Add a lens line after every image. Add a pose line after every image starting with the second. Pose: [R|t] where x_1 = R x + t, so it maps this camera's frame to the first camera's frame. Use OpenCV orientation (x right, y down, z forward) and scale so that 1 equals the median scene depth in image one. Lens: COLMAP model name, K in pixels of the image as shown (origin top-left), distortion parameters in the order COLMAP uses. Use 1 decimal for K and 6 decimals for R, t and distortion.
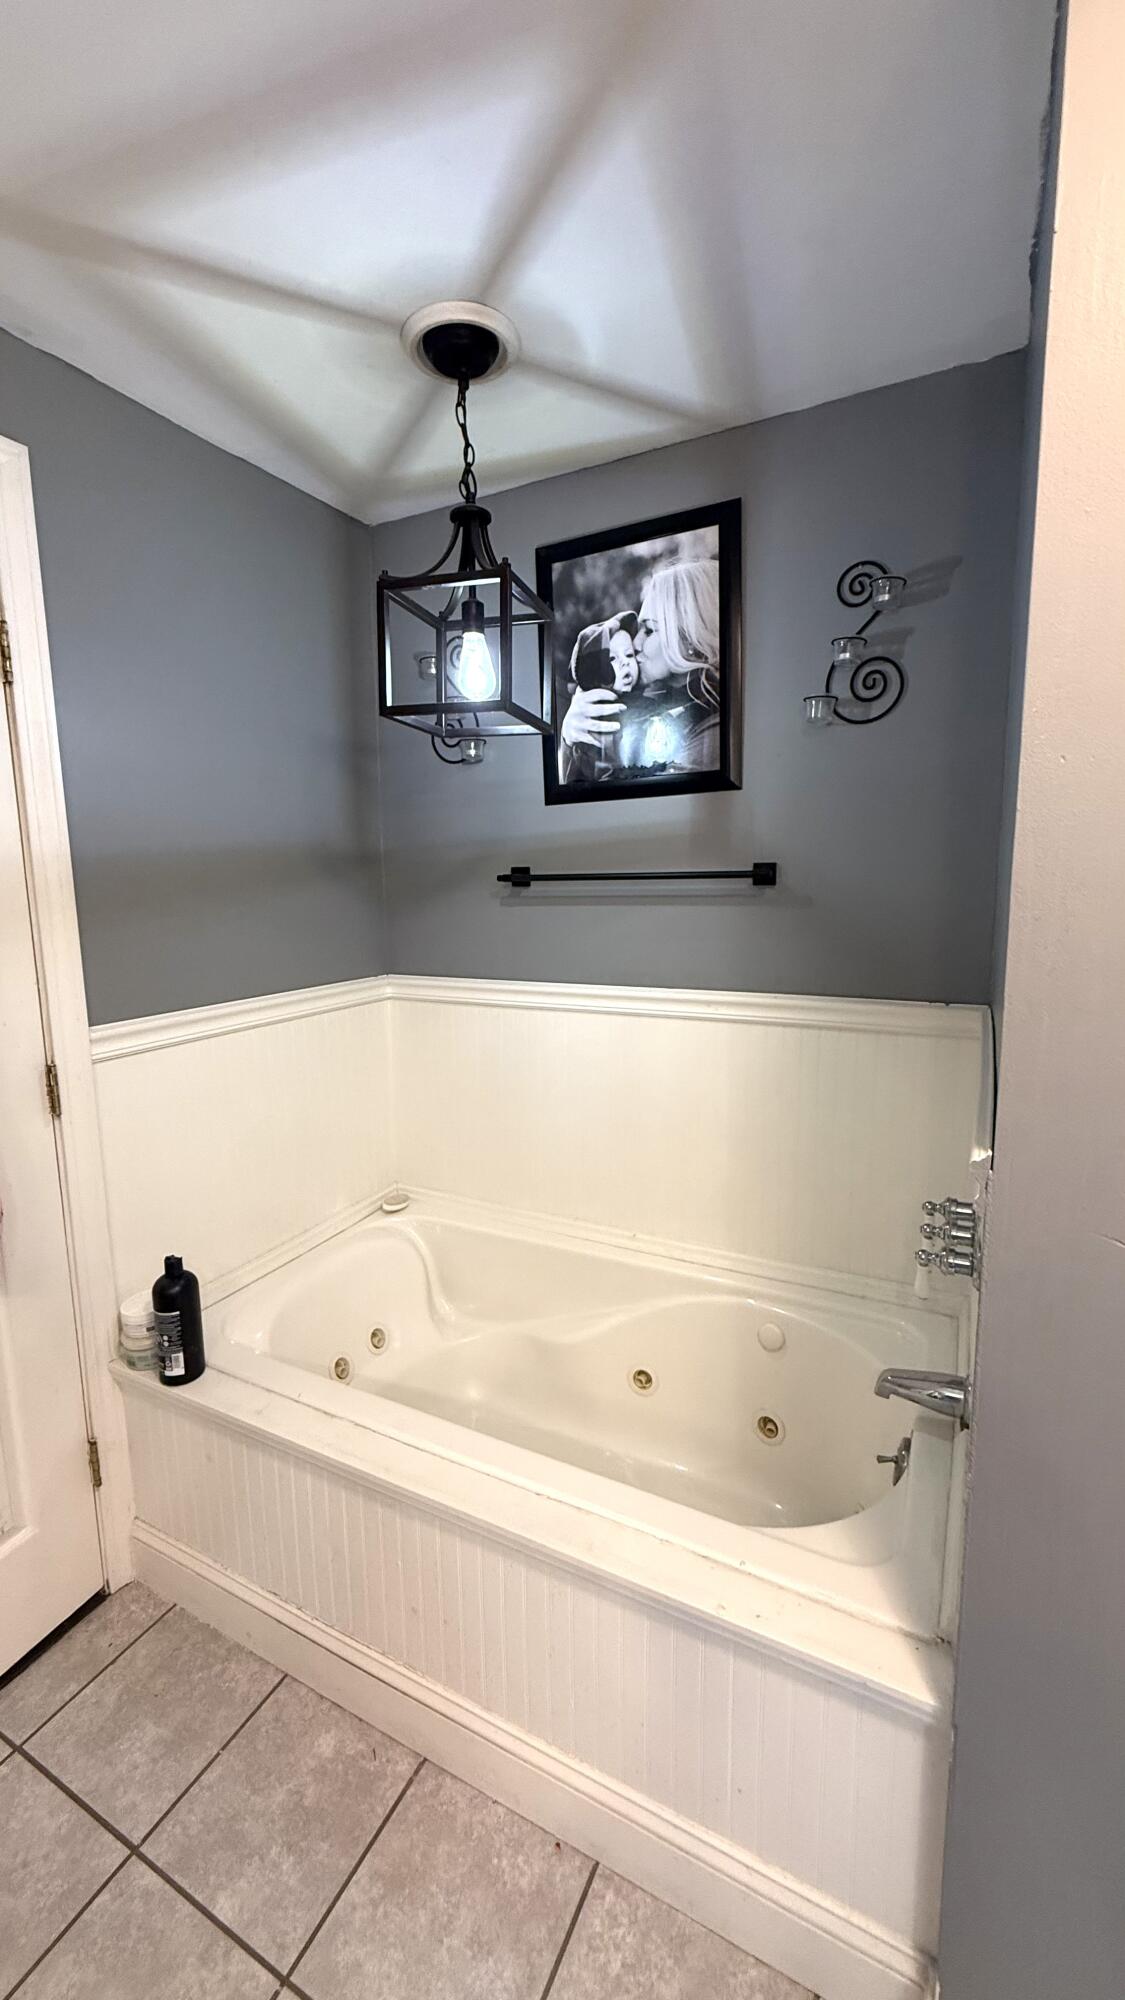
lens RADIAL K [[797.6, 0, 570.9], [0, 797.6, 996.1], [0, 0, 1]] dist [0.001017, 0.000435]
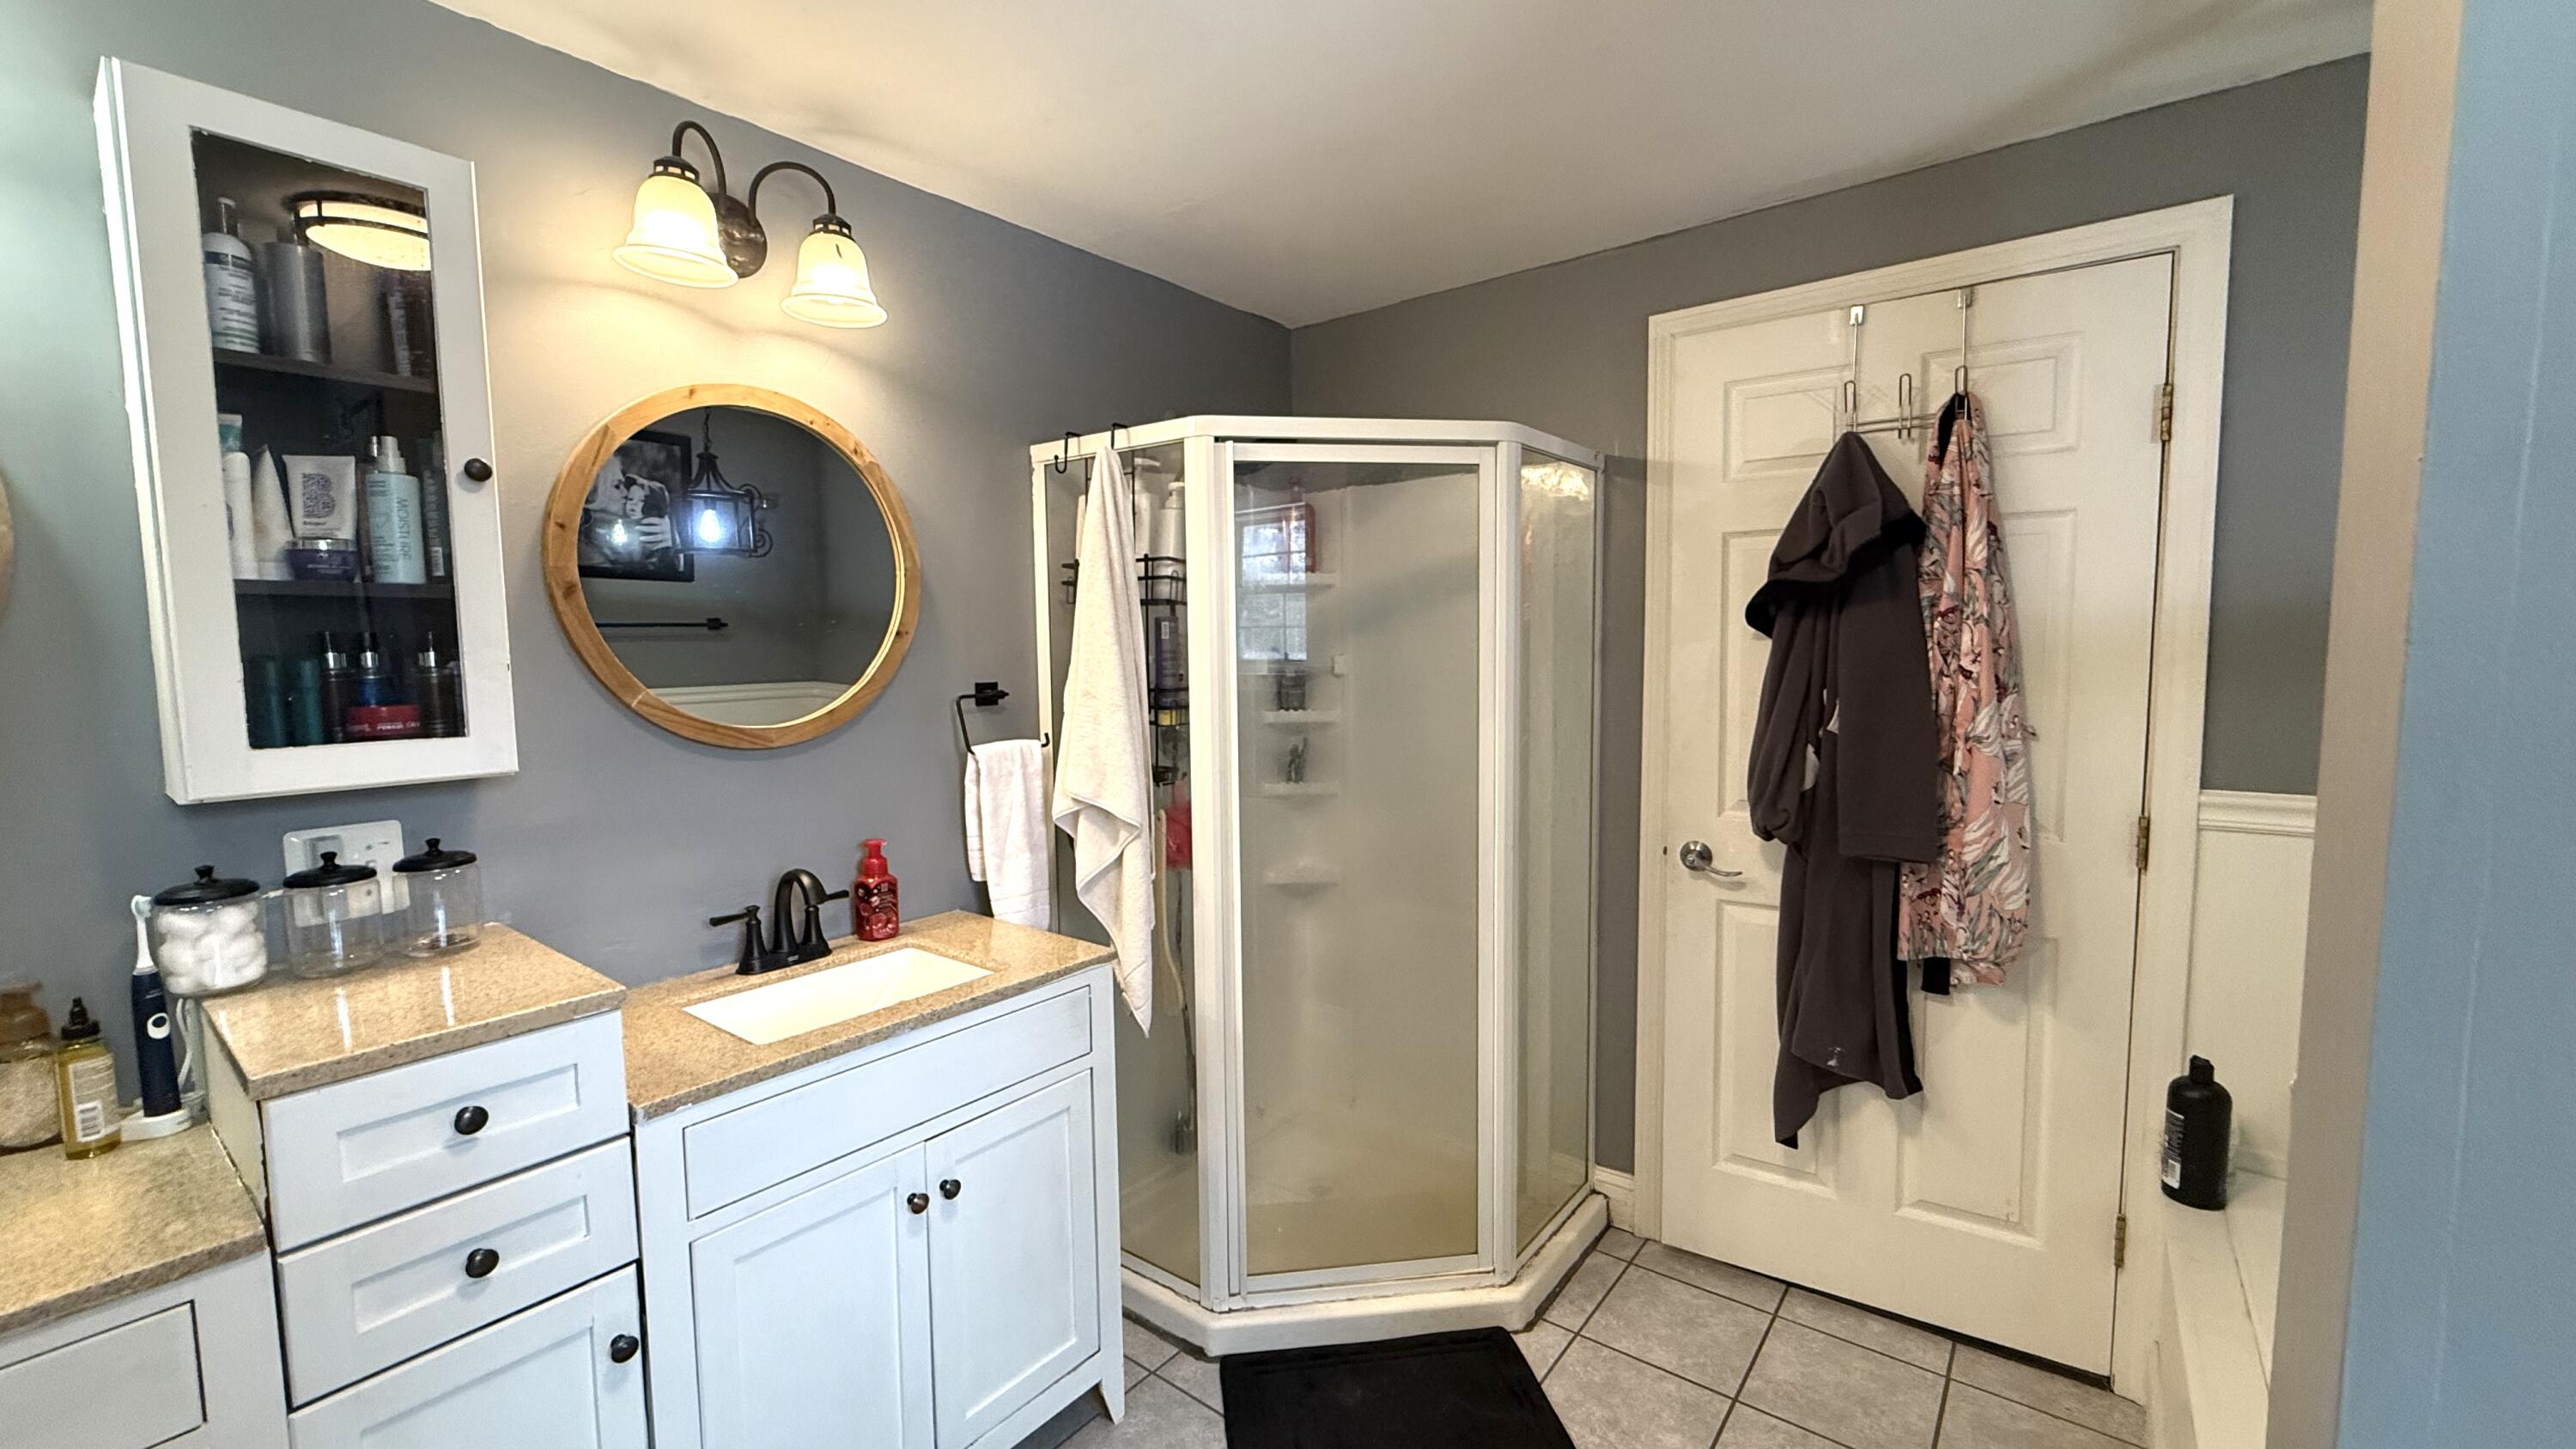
lens RADIAL K [[1027.5, 0, 1283.6], [0, 1027.5, 724.8], [0, 0, 1]] dist [0.001017, 0.000435]
pose [[-0.188495, 0.092635, -0.977695, 0.769466], [-0.131024, 0.984269, 0.118518, -0.038503], [0.973295, 0.150442, -0.173393, 0.156990]]
